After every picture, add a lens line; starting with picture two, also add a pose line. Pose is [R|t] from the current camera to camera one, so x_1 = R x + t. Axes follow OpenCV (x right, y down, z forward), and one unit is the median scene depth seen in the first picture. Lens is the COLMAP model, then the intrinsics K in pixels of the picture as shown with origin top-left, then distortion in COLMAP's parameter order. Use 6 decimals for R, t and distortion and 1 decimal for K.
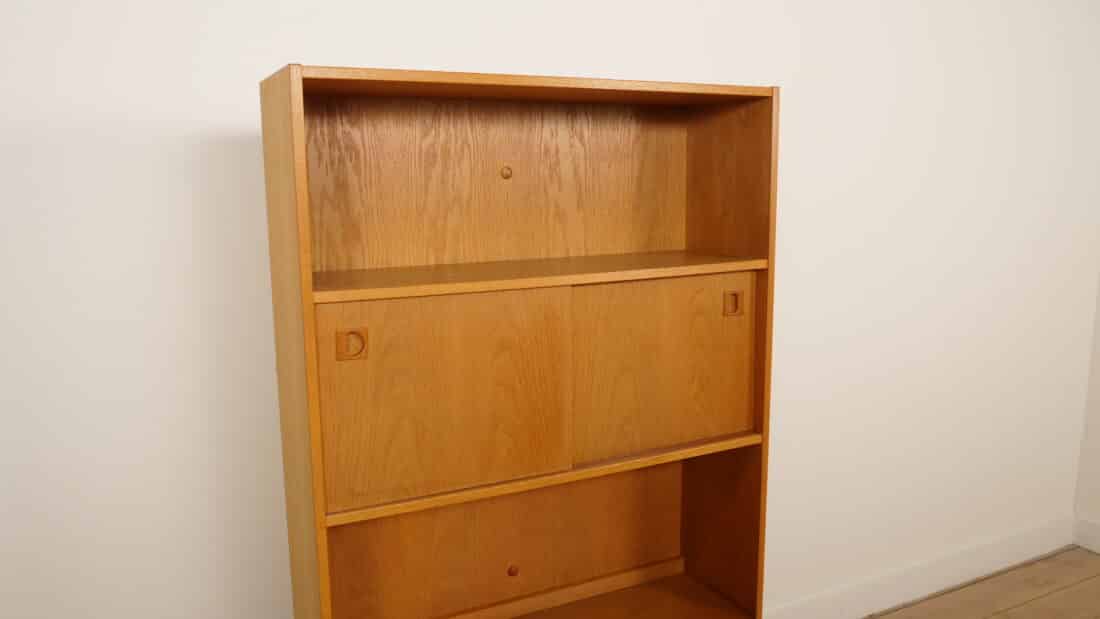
lens RADIAL K [[854.9, 0, 545.5], [0, 854.9, 307.0], [0, 0, 1]] dist [-0.010275, -0.002847]
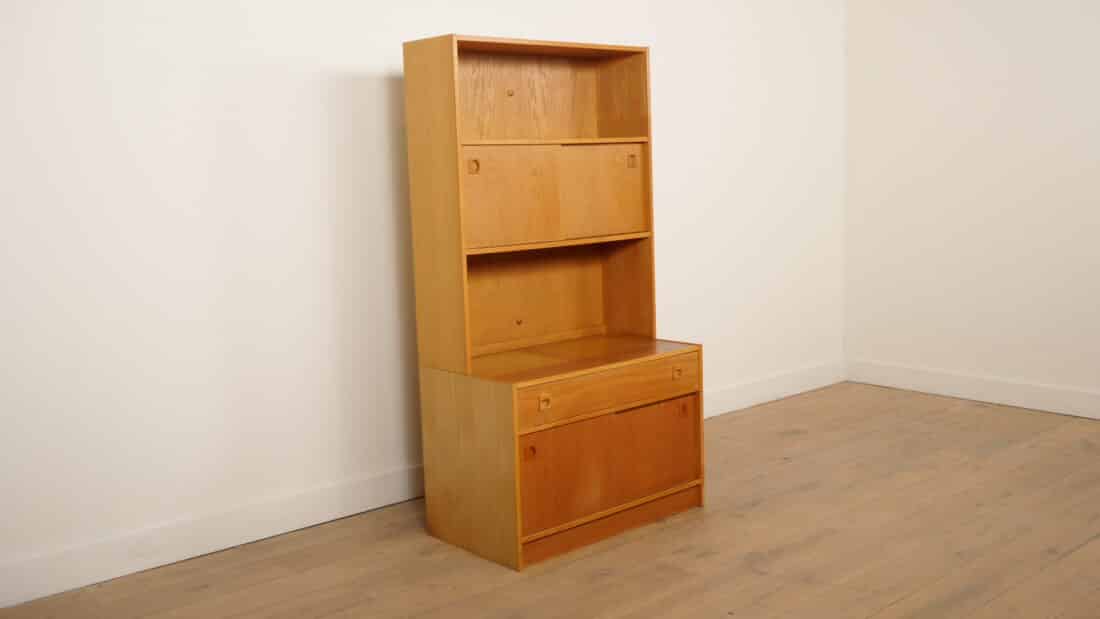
lens RADIAL K [[1102.3, 0, 555.8], [0, 1102.3, 309.4], [0, 0, 1]] dist [0.017950, 0.000000]
pose [[0.965686, -0.058788, 0.252971, -0.581273], [0.067195, 0.997434, -0.024715, 0.373701], [-0.250869, 0.040866, 0.967158, -1.307863]]
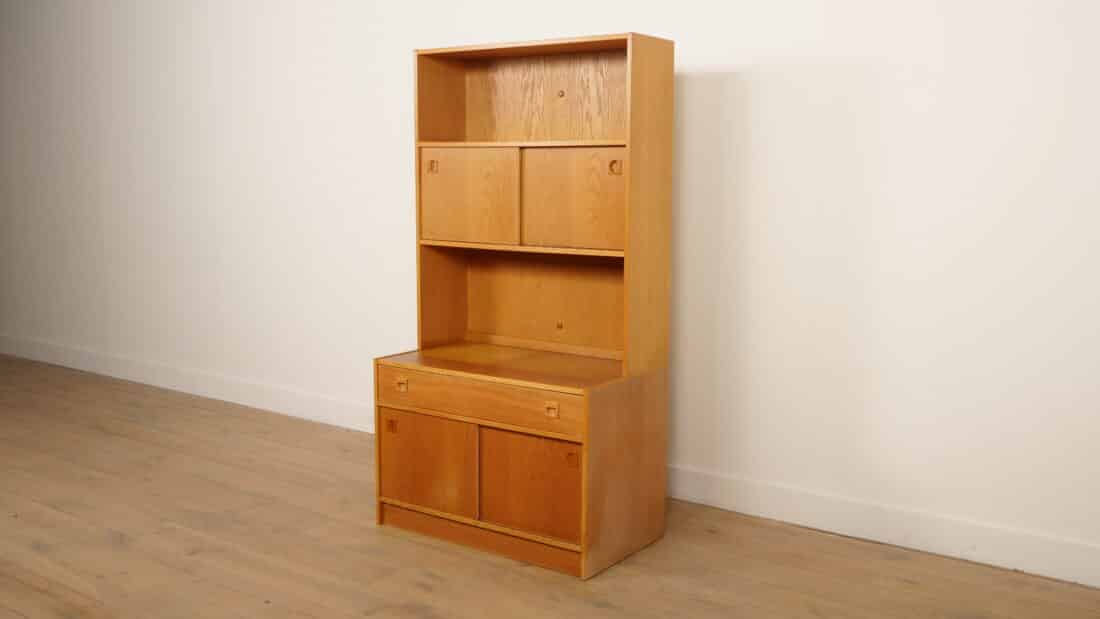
lens RADIAL K [[1102.3, 0, 552.1], [0, 1102.3, 308.0], [0, 0, 1]] dist [0.017950, 0.000000]
pose [[0.453007, 0.129789, -0.882009, 2.072671], [-0.151944, 0.986111, 0.067068, 0.137409], [0.878463, 0.103633, 0.466435, -0.062712]]
